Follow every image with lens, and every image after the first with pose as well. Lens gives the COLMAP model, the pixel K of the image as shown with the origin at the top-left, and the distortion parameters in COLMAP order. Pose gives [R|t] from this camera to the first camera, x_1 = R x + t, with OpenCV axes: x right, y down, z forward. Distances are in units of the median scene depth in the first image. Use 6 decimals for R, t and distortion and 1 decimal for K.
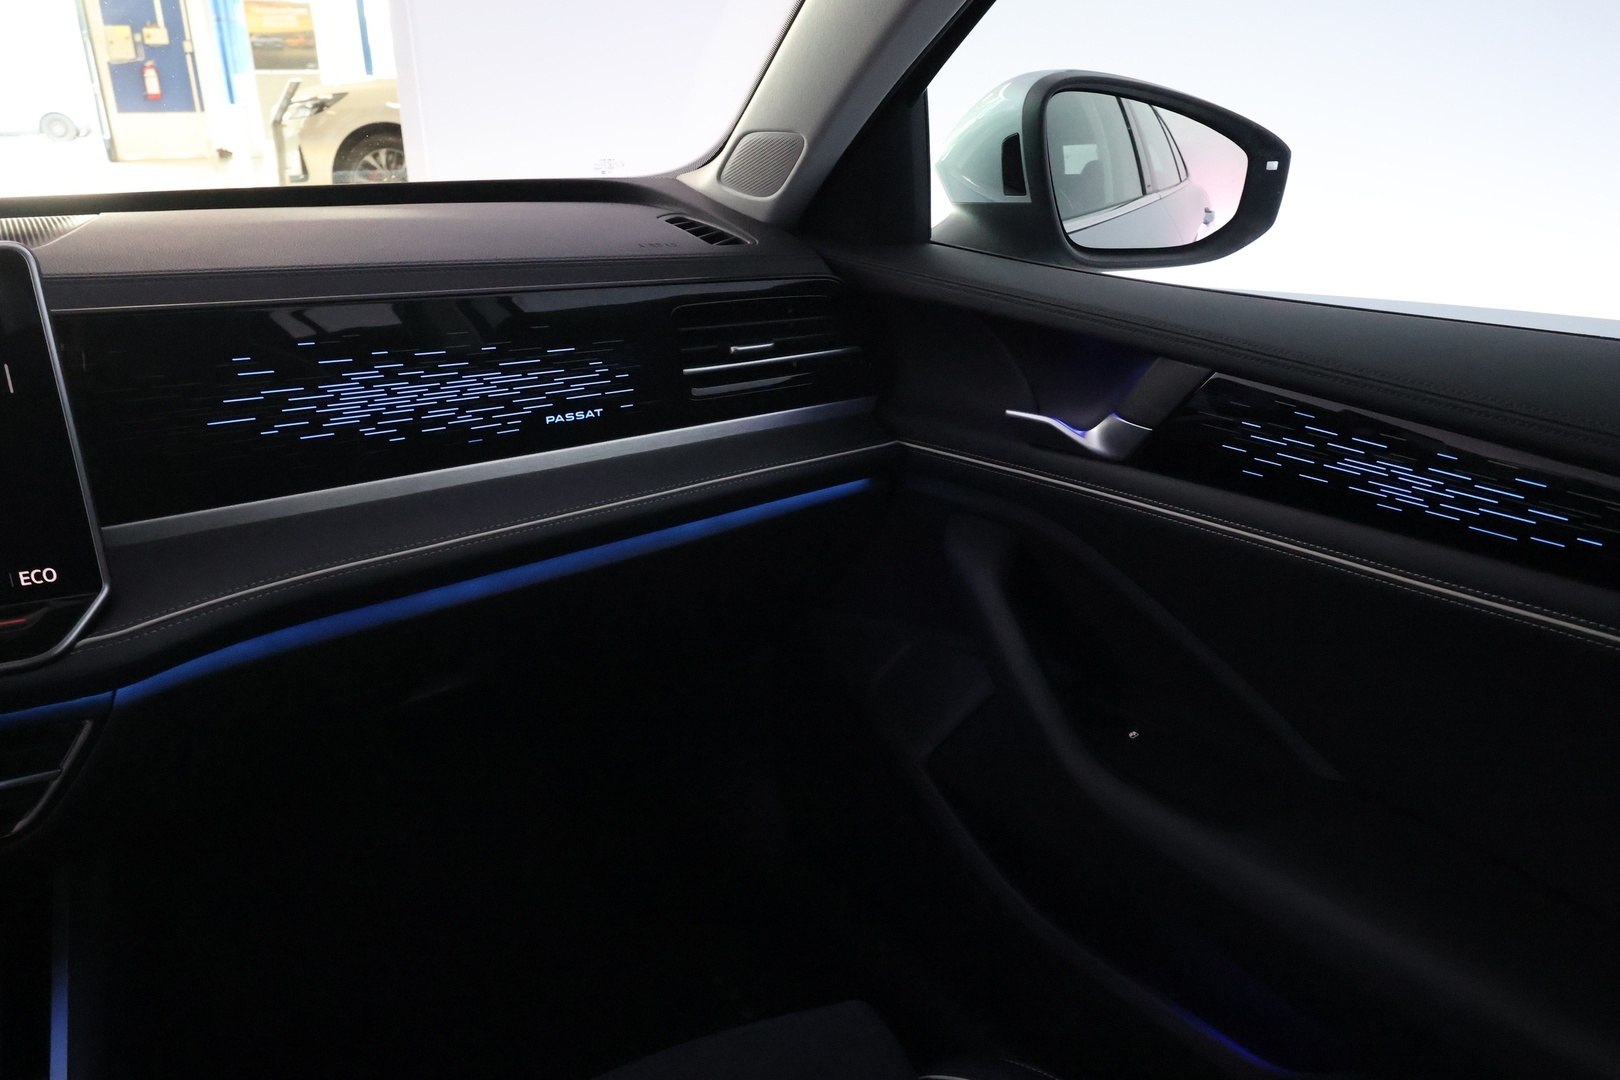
lens RADIAL K [[1206.2, 0, 811.0], [0, 1206.2, 546.5], [0, 0, 1]] dist [-0.002248, -0.003425]
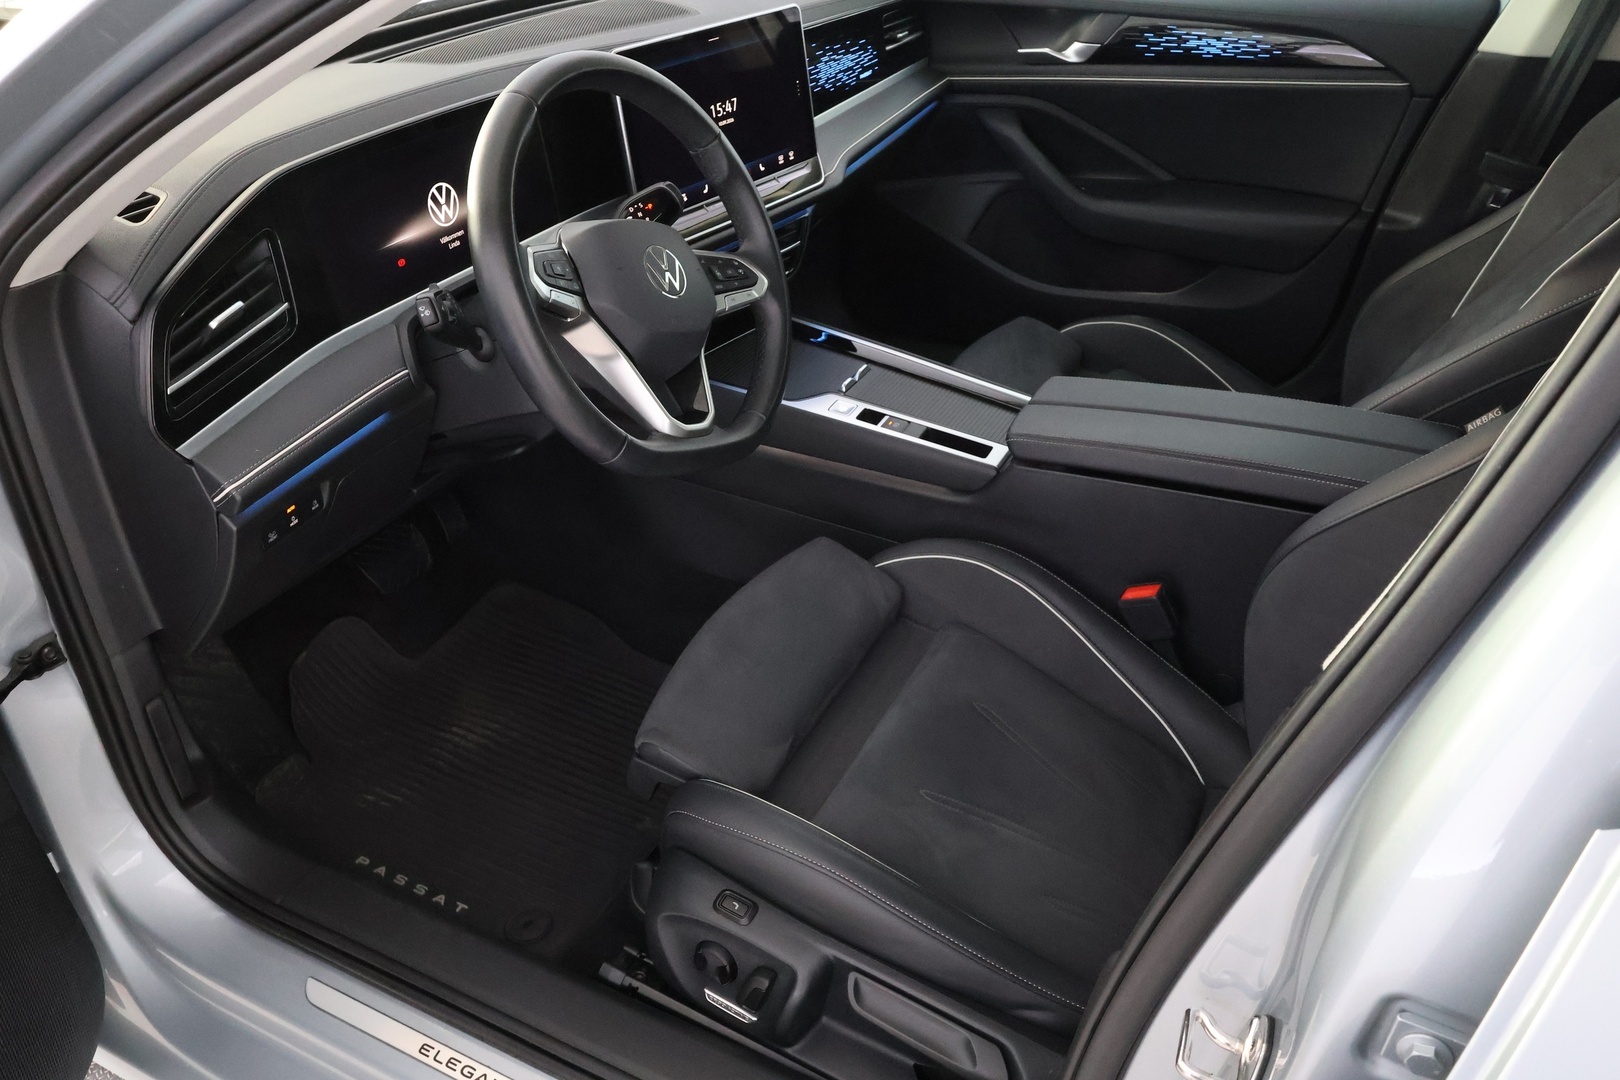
lens RADIAL K [[1206.2, 0, 810.6], [0, 1206.2, 542.2], [0, 0, 1]] dist [-0.002248, -0.003425]
pose [[0.864690, -0.282892, 0.415070, -1.430364], [0.194007, 0.950296, 0.243515, 0.143092], [-0.463327, -0.130039, 0.876594, -0.950269]]
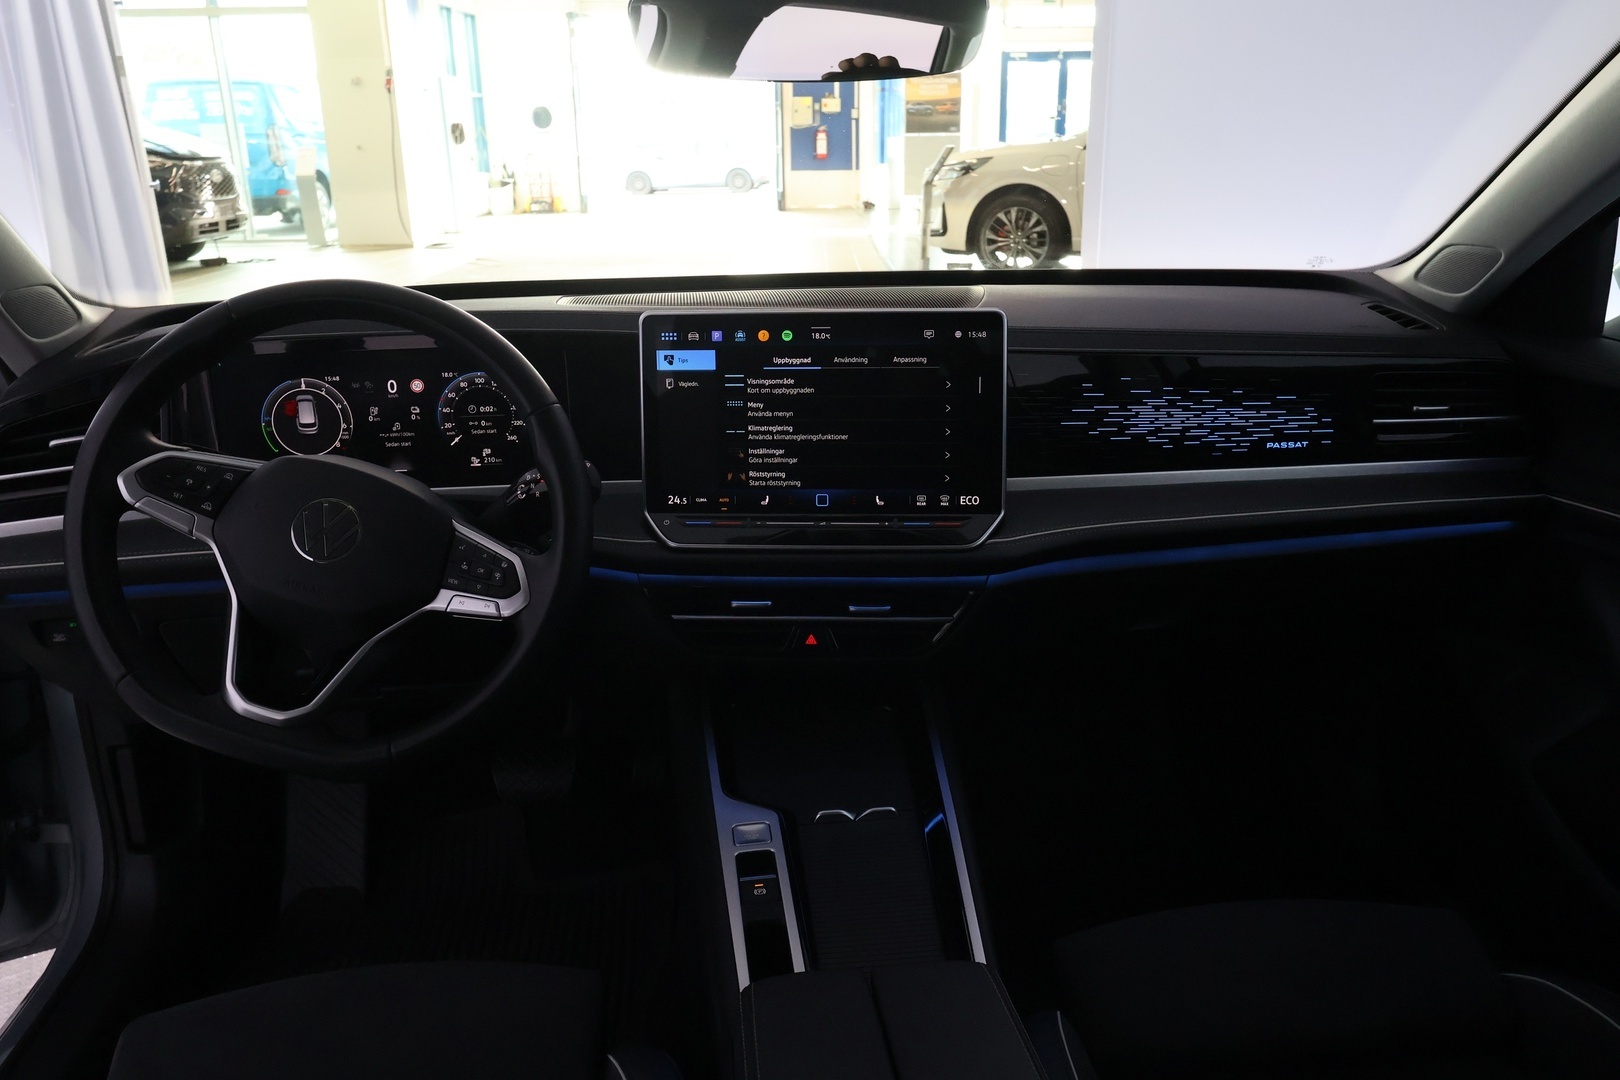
lens RADIAL K [[1206.2, 0, 807.5], [0, 1206.2, 556.8], [0, 0, 1]] dist [-0.002248, -0.003425]
pose [[0.893535, 0.142384, -0.425818, -0.080973], [-0.155937, 0.987762, 0.003067, 0.105000], [0.421044, 0.063660, 0.904803, -0.502711]]
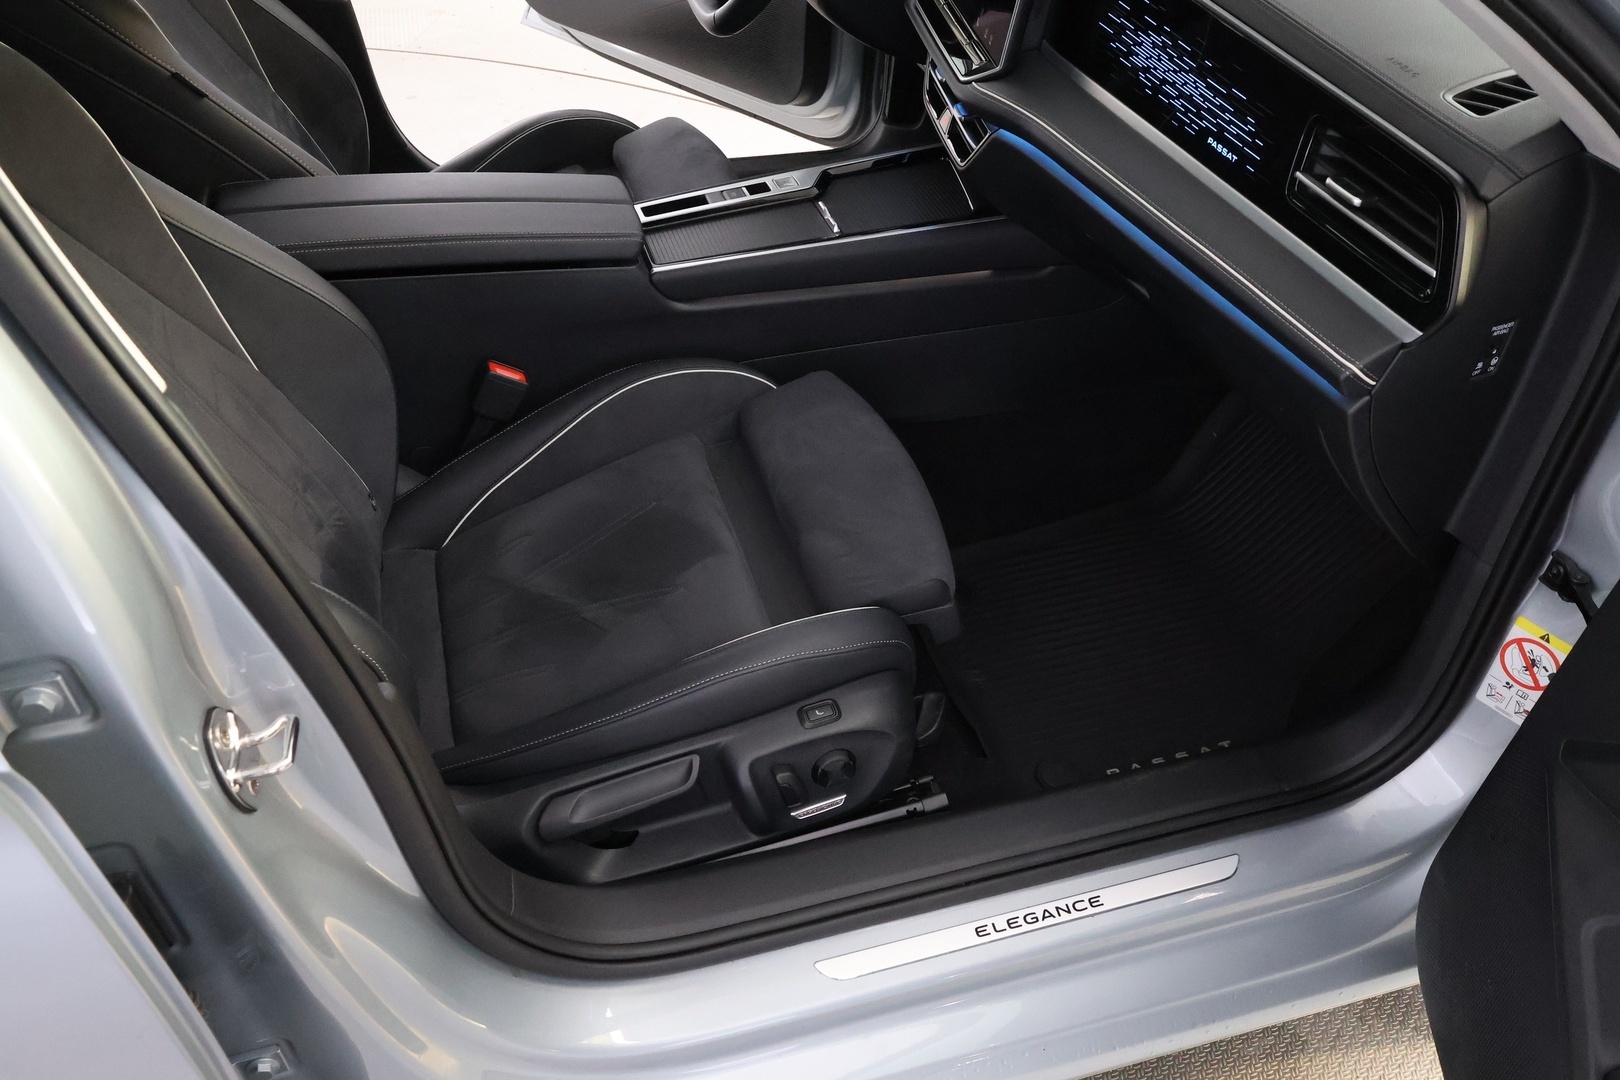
lens RADIAL K [[1206.2, 0, 806.3], [0, 1206.2, 537.5], [0, 0, 1]] dist [-0.002248, -0.003425]
pose [[-0.271628, 0.628969, -0.728434, 1.083691], [-0.388612, 0.620761, 0.680909, -0.545547], [0.880454, 0.468032, 0.075808, 0.734905]]
